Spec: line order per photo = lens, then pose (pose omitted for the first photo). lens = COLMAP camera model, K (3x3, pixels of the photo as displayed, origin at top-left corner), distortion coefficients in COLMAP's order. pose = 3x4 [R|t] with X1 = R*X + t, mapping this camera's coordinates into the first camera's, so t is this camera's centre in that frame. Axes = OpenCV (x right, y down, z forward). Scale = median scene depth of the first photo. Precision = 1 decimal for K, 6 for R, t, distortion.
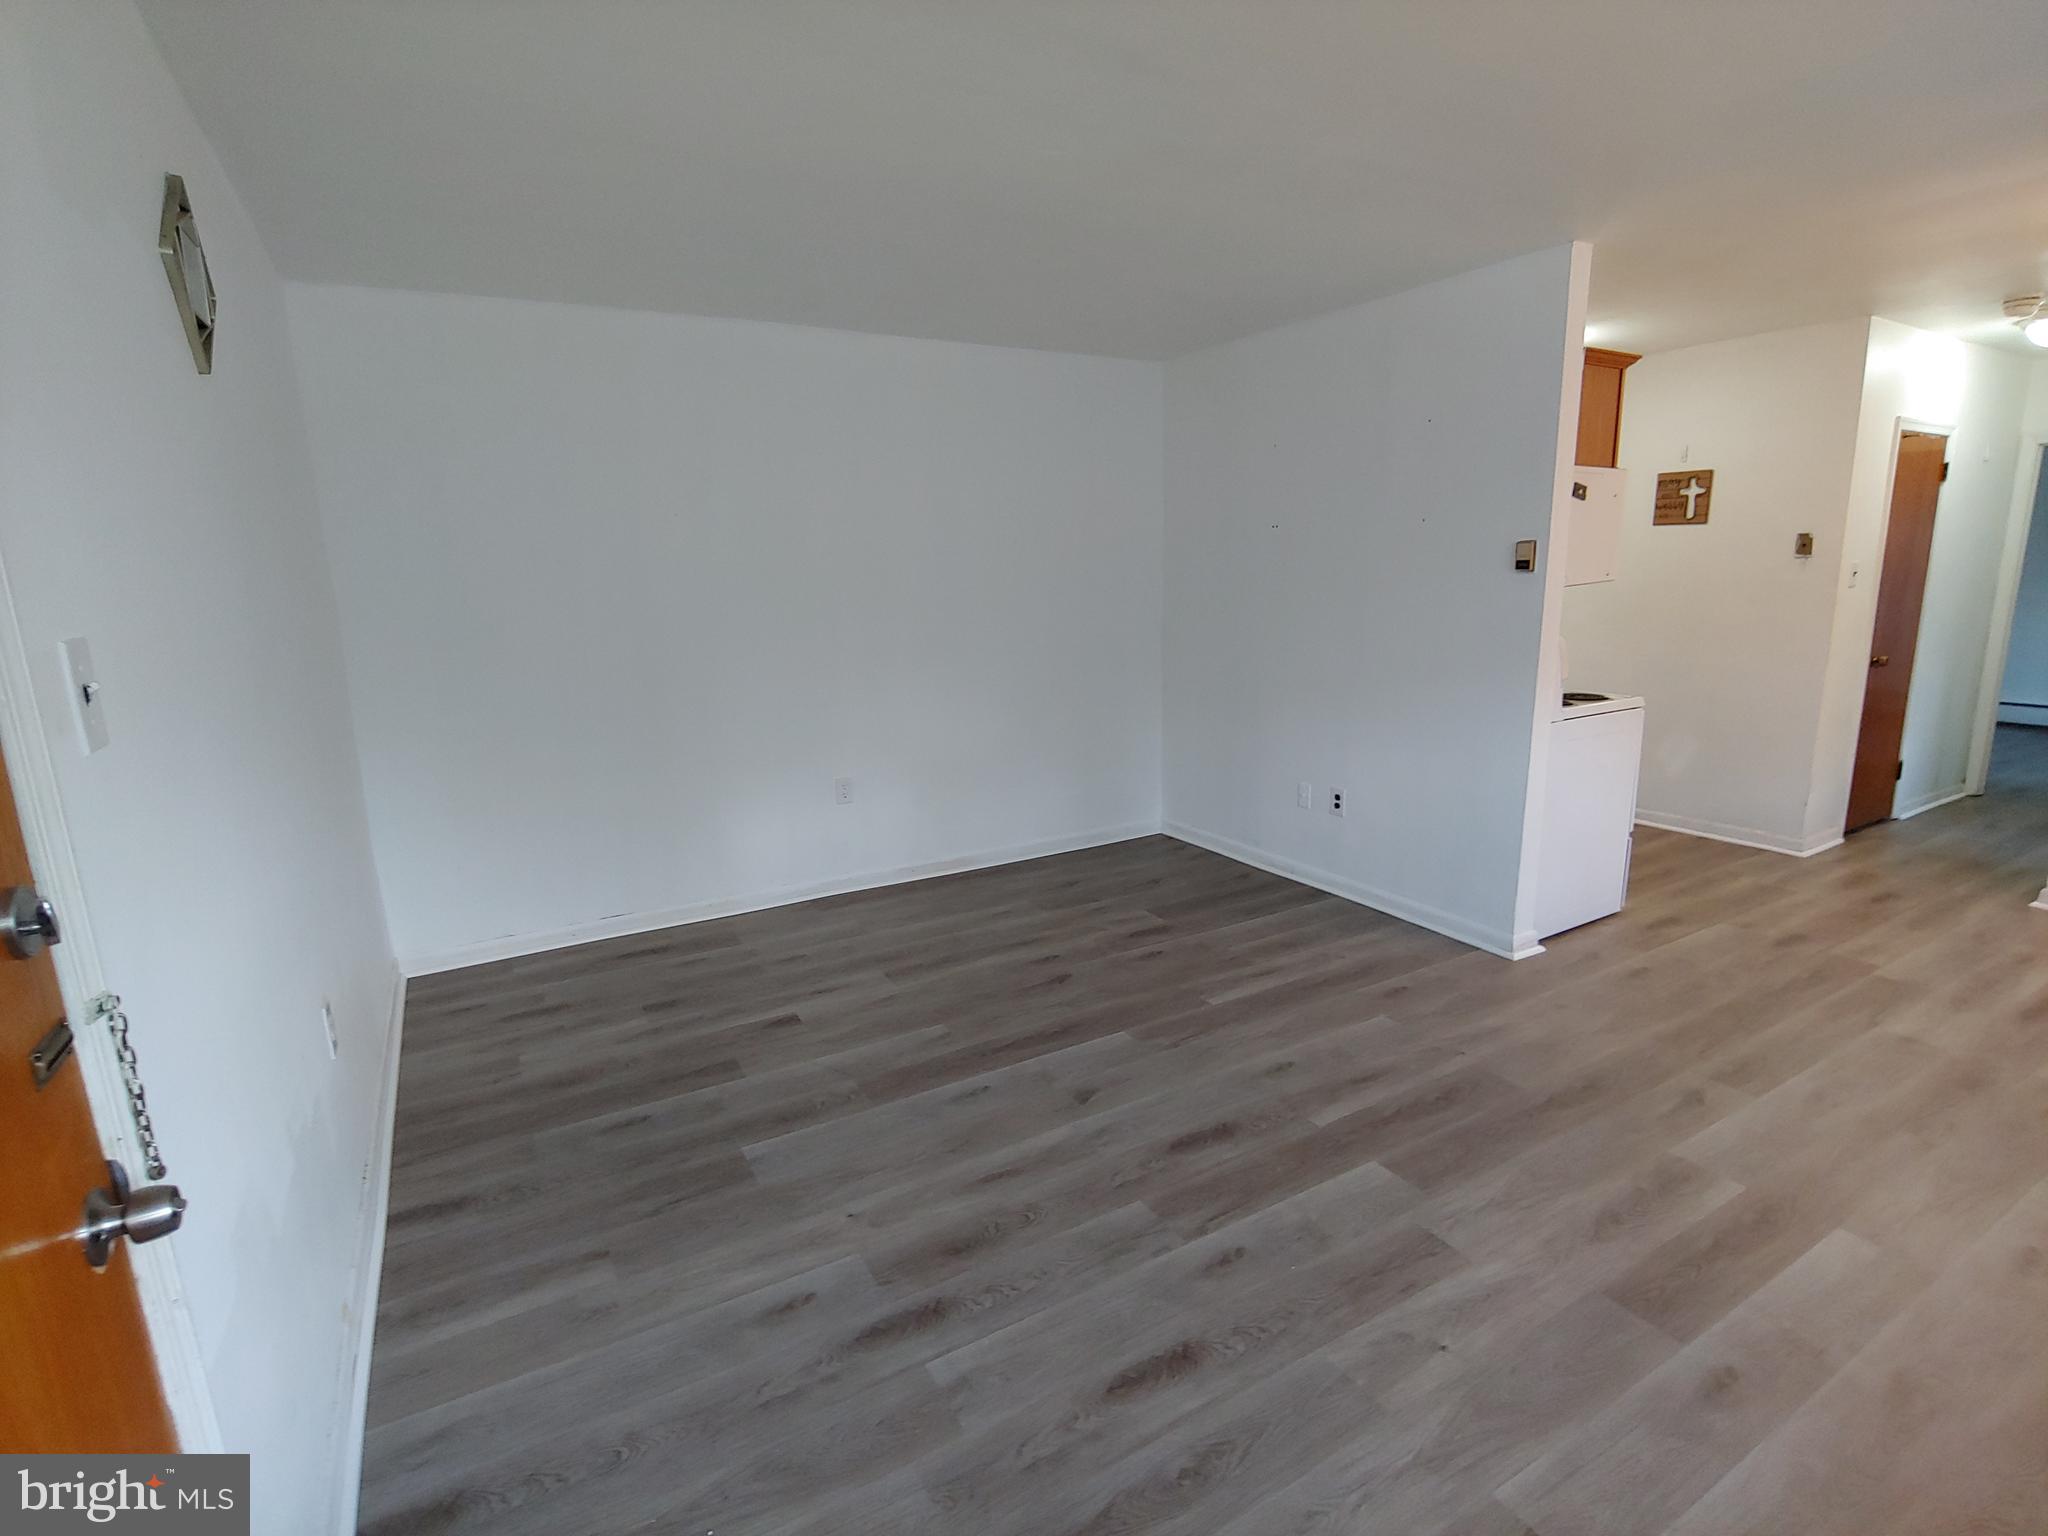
lens RADIAL K [[983.1, 0, 1019.7], [0, 983.1, 767.8], [0, 0, 1]] dist [-0.015664, -0.003824]
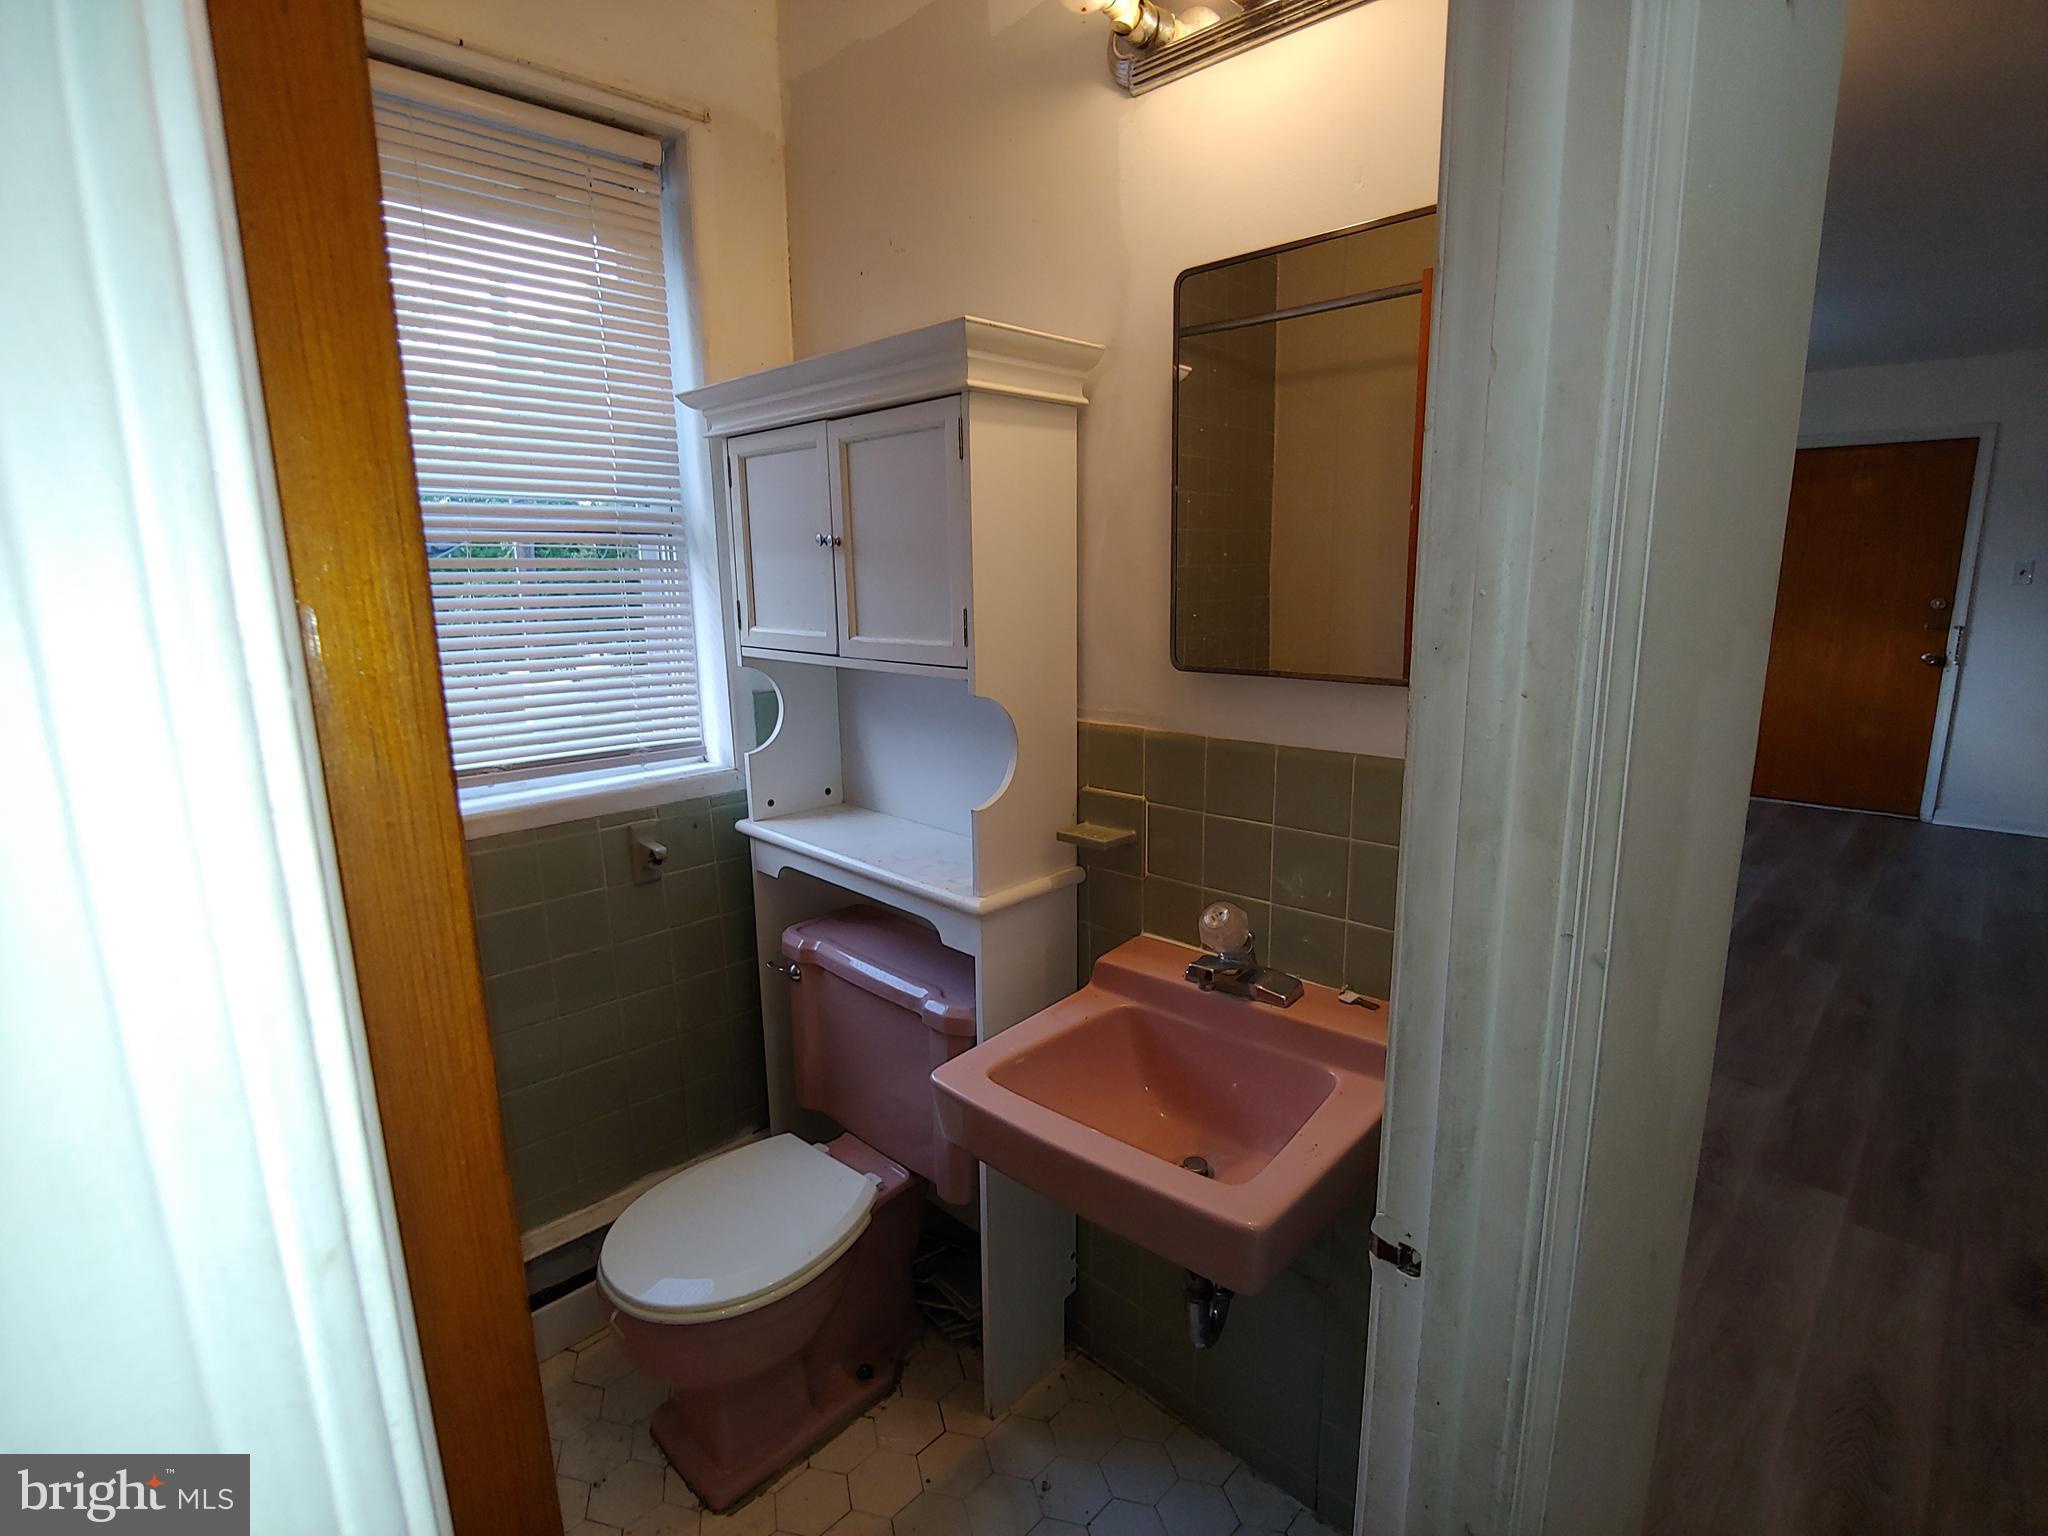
lens RADIAL K [[983.1, 0, 1024.6], [0, 983.1, 771.4], [0, 0, 1]] dist [-0.015664, -0.003824]
pose [[-0.963884, 0.089356, -0.250885, 1.506359], [-0.018803, 0.916850, 0.398789, -0.290629], [0.265658, 0.389104, -0.882057, 1.275077]]
